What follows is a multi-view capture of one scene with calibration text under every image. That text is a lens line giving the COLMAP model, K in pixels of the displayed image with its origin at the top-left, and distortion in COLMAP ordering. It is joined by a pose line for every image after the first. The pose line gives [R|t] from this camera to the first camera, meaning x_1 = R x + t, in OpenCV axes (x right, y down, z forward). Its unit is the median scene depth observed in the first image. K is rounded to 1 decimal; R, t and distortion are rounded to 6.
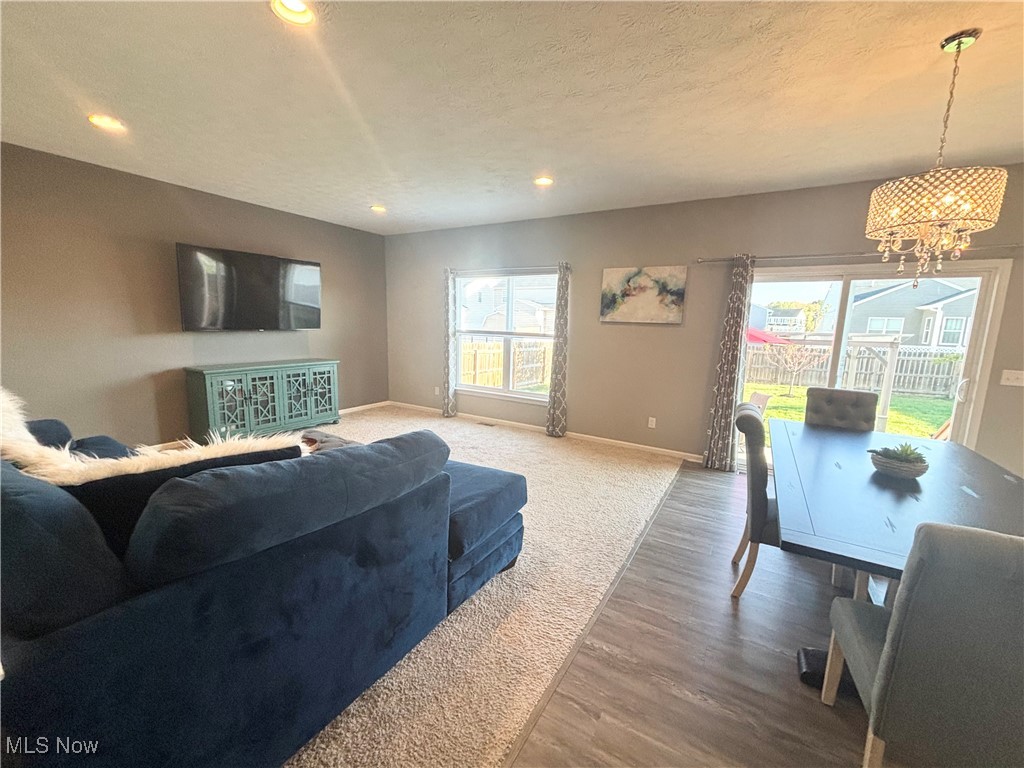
lens RADIAL K [[410.2, 0, 510.4], [0, 410.2, 386.3], [0, 0, 1]] dist [-0.000225, -0.000023]
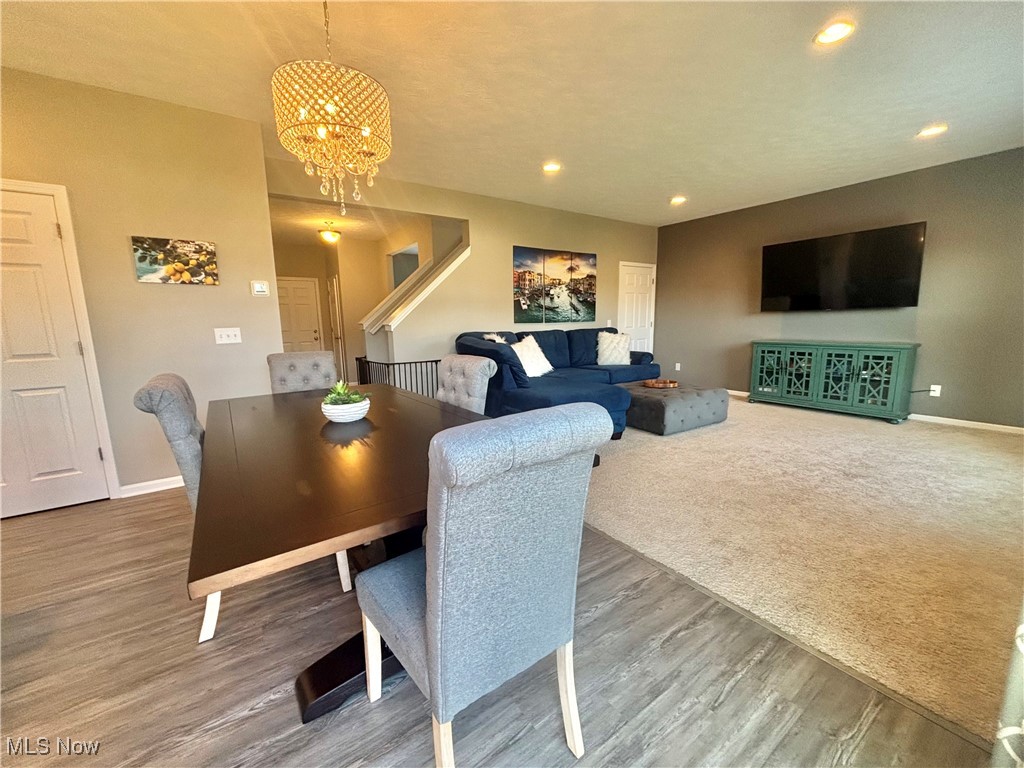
lens RADIAL K [[408.8, 0, 509.5], [0, 408.8, 384.2], [0, 0, 1]] dist [0.001596, -0.000148]
pose [[-0.408107, 0.121275, -0.904843, 0.738734], [-0.136314, 0.971932, 0.191748, -0.044209], [0.902700, 0.201597, -0.380120, 0.755906]]
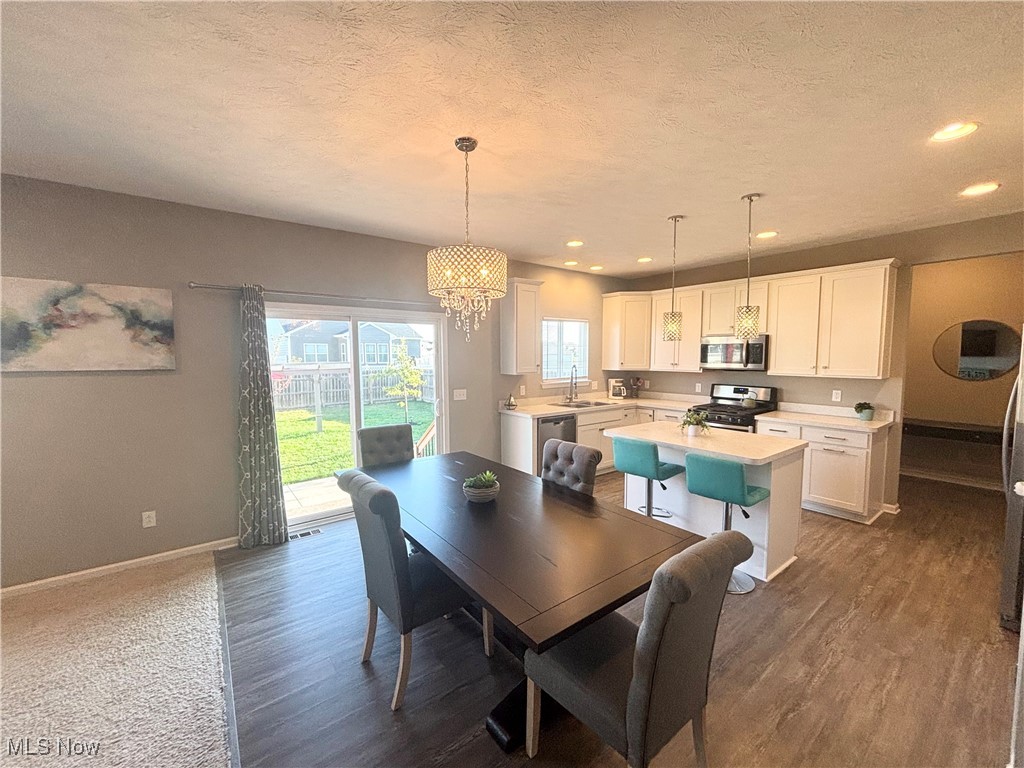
lens RADIAL K [[410.2, 0, 510.4], [0, 410.2, 386.3], [0, 0, 1]] dist [-0.000225, -0.000023]
pose [[0.367637, -0.103032, 0.924244, -0.030035], [0.159038, 0.986169, 0.046674, -0.063654], [-0.916270, 0.129831, 0.378938, 0.199376]]
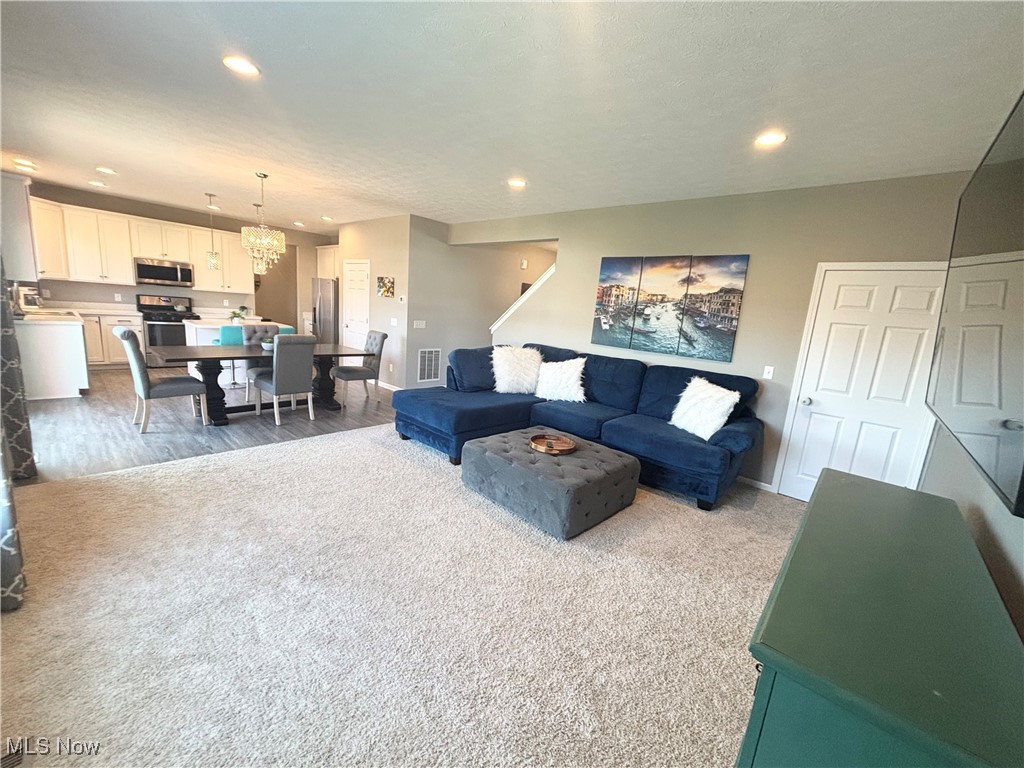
lens RADIAL K [[408.6, 0, 513.2], [0, 408.6, 385.0], [0, 0, 1]] dist [0.000705, 0.000004]
pose [[-0.976201, -0.143958, 0.162196, -0.409867], [-0.082145, 0.937628, 0.337796, -0.242262], [-0.200708, 0.316434, -0.927139, 1.378363]]
